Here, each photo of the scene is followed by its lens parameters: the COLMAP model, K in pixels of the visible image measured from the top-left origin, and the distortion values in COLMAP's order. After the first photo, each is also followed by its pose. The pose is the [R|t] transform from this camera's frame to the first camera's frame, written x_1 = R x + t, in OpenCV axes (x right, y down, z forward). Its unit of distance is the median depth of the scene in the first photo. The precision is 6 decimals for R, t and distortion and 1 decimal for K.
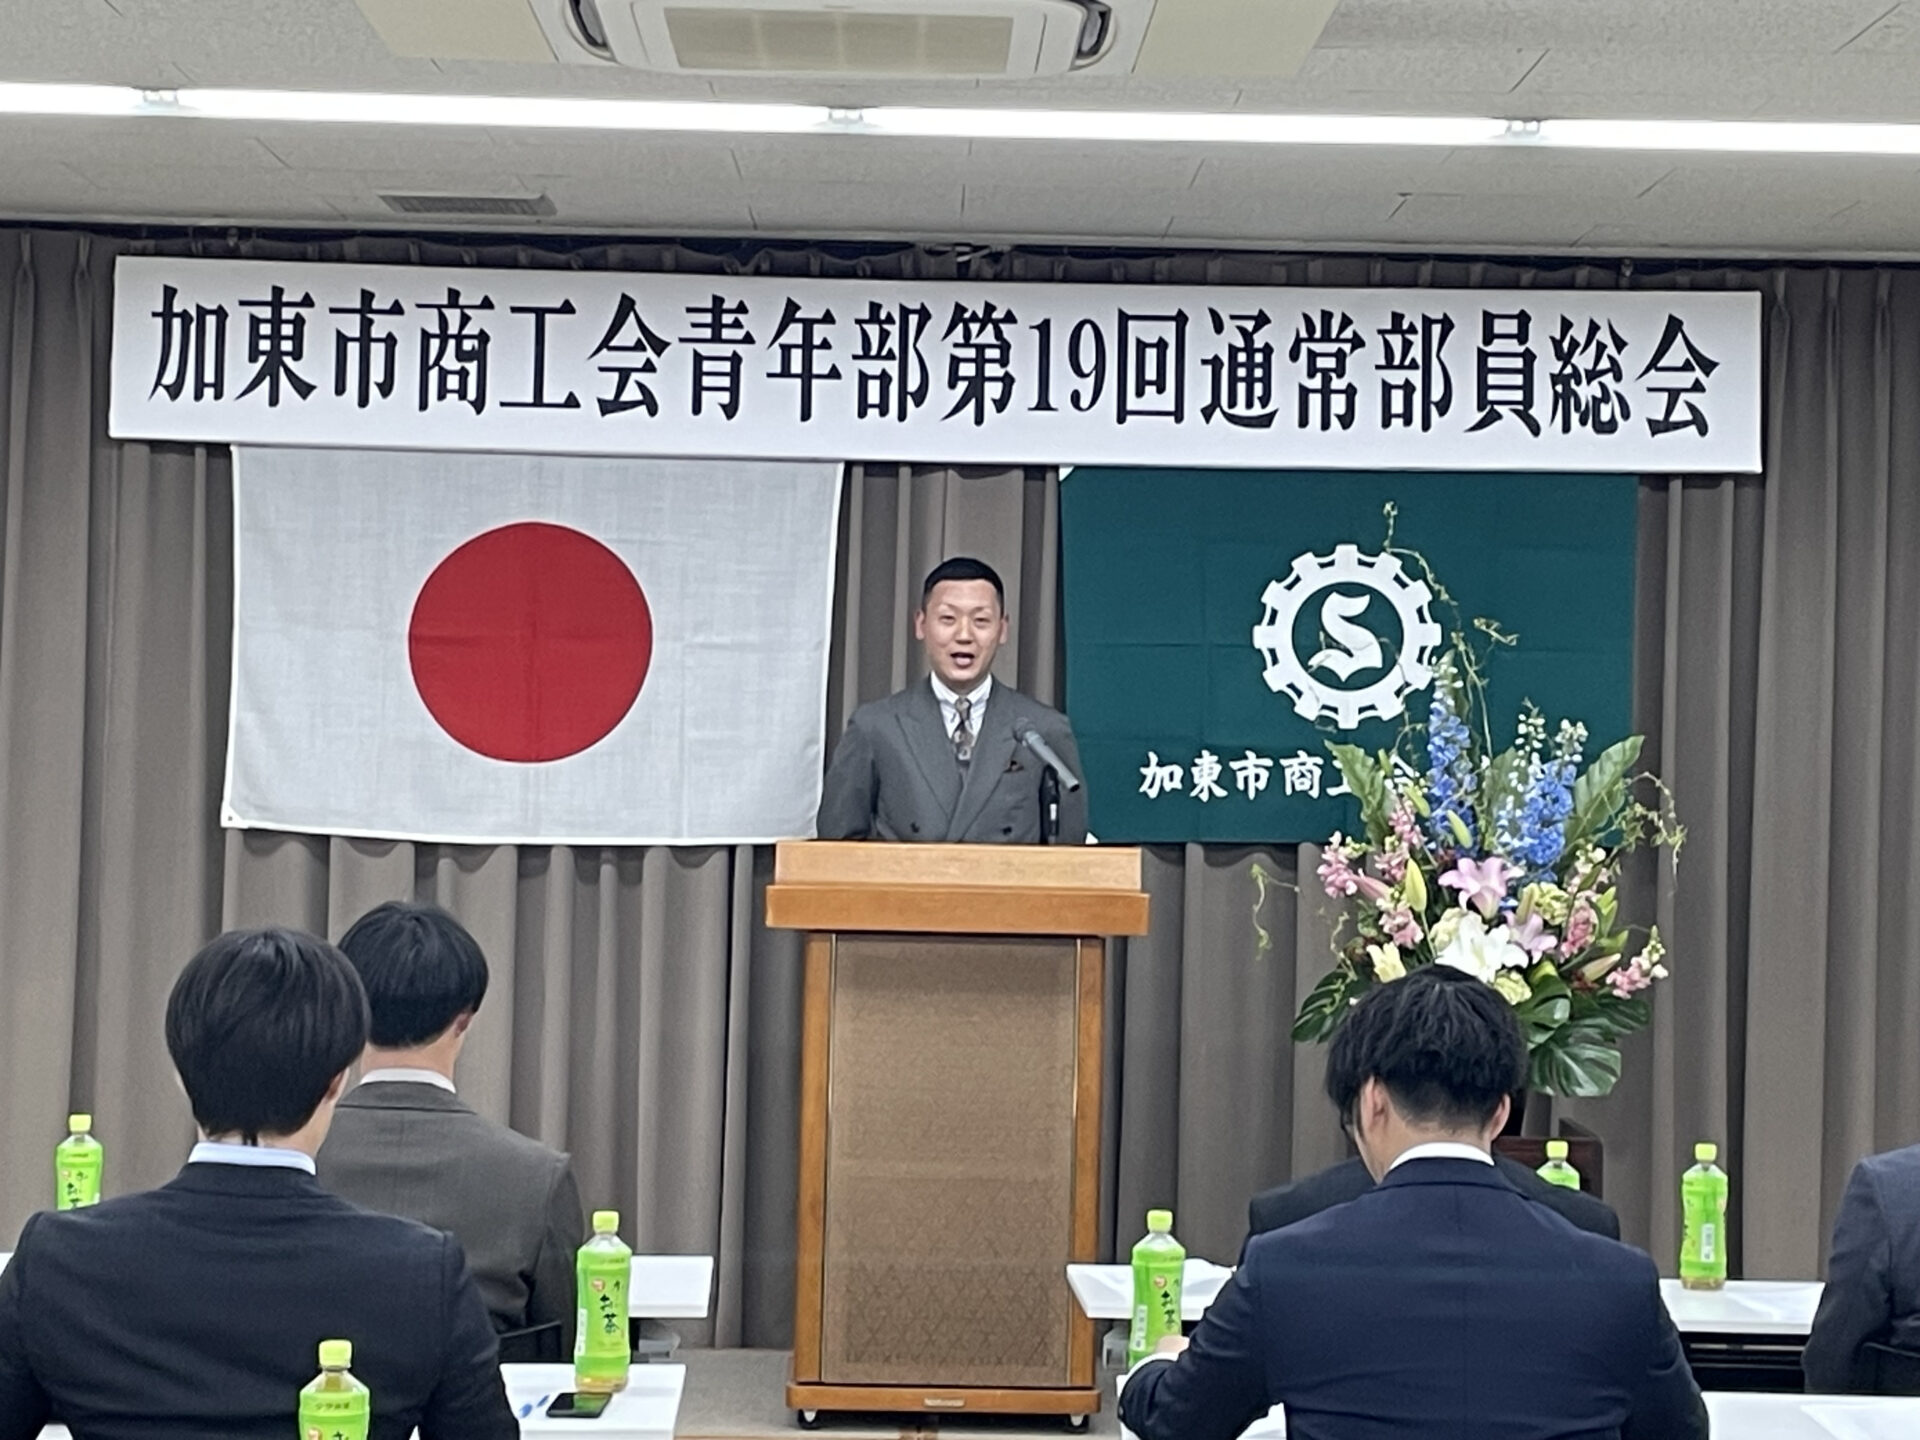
lens RADIAL K [[4044.6, 0, 956.2], [0, 4044.6, 710.0], [0, 0, 1]] dist [0.130033, 0.000000]
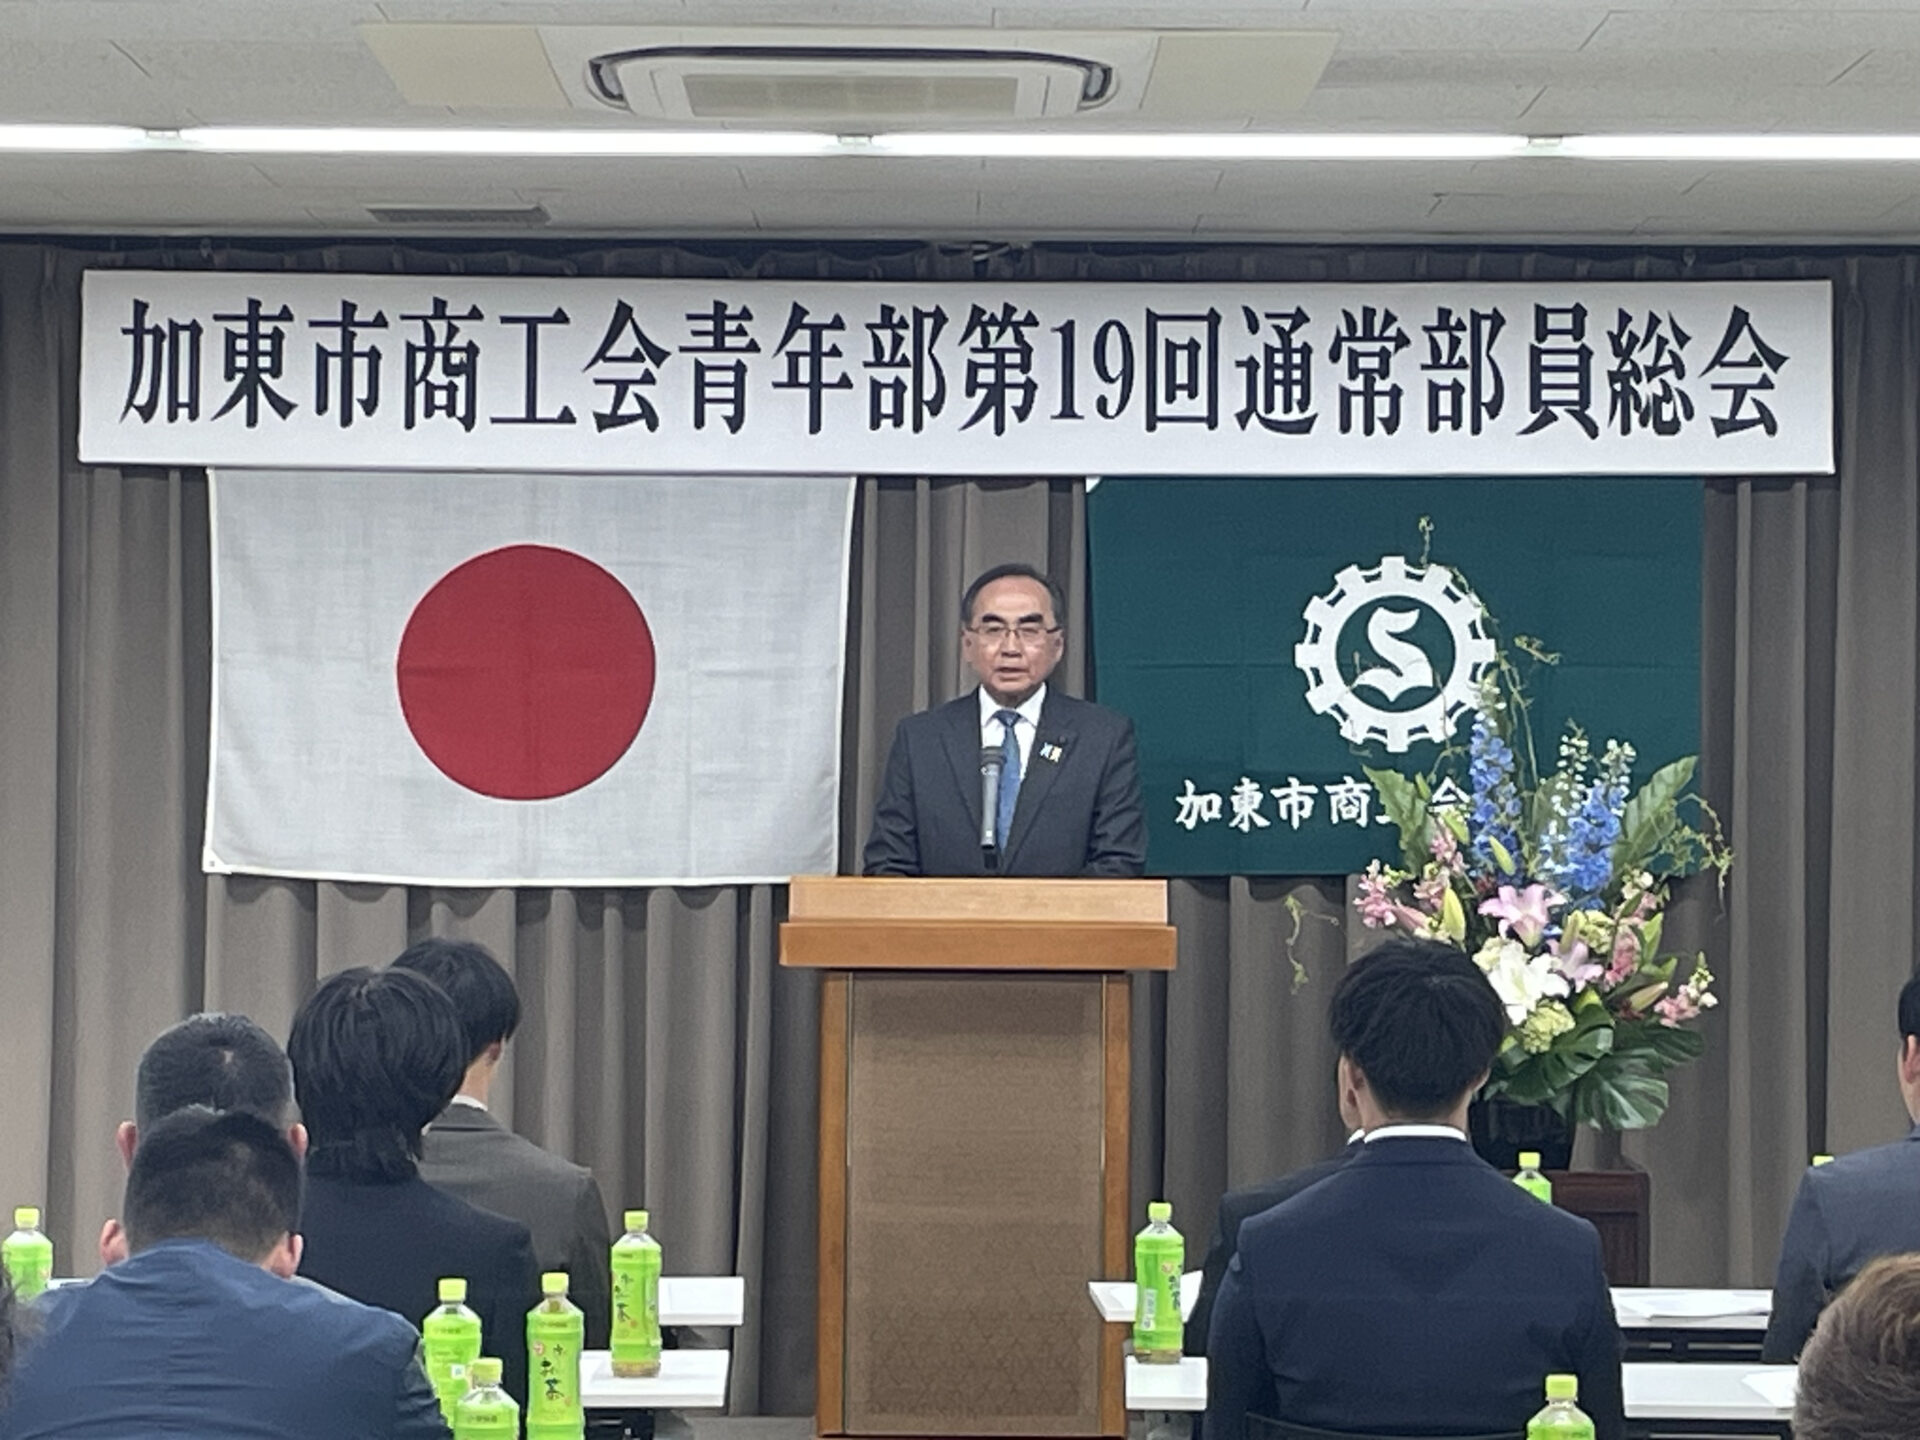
lens RADIAL K [[5624.3, 0, 899.6], [0, 5624.3, 753.4], [0, 0, 1]] dist [0.148953, 0.000000]
pose [[0.999739, -0.013907, -0.018115, 0.005058], [0.014012, 0.999886, 0.005671, -0.004149], [0.018034, -0.005923, 0.999820, -0.306907]]
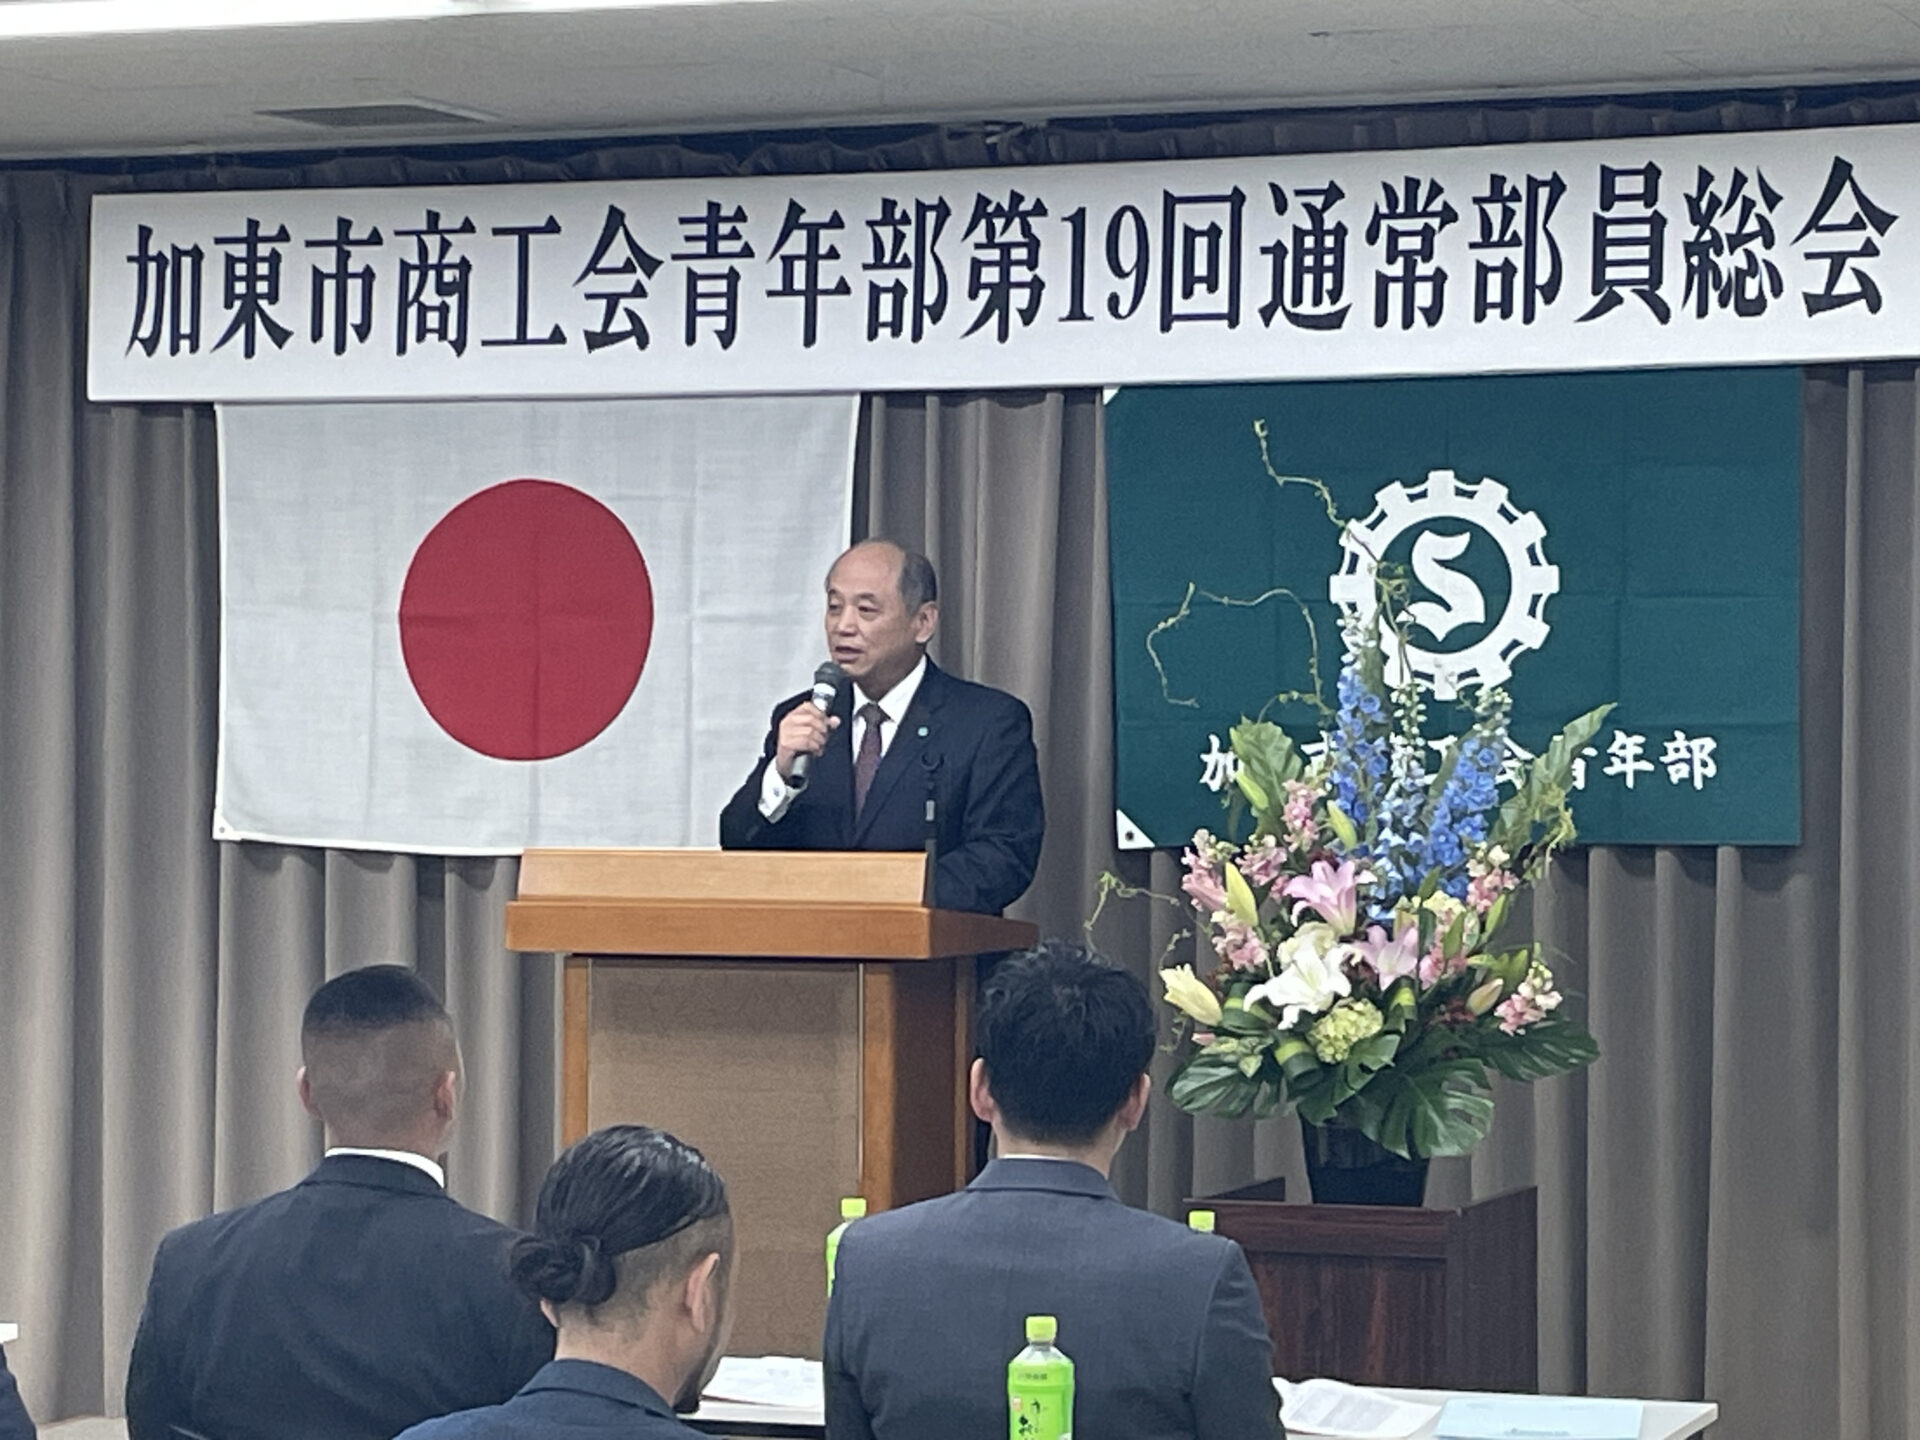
lens RADIAL K [[5136.5, 0, 1007.6], [0, 5136.5, 794.0], [0, 0, 1]] dist [0.139403, 0.000000]
pose [[0.934290, -0.015041, -0.356196, 0.377415], [0.021921, 0.999643, 0.015287, 0.005658], [0.355839, -0.022091, 0.934286, 0.020287]]
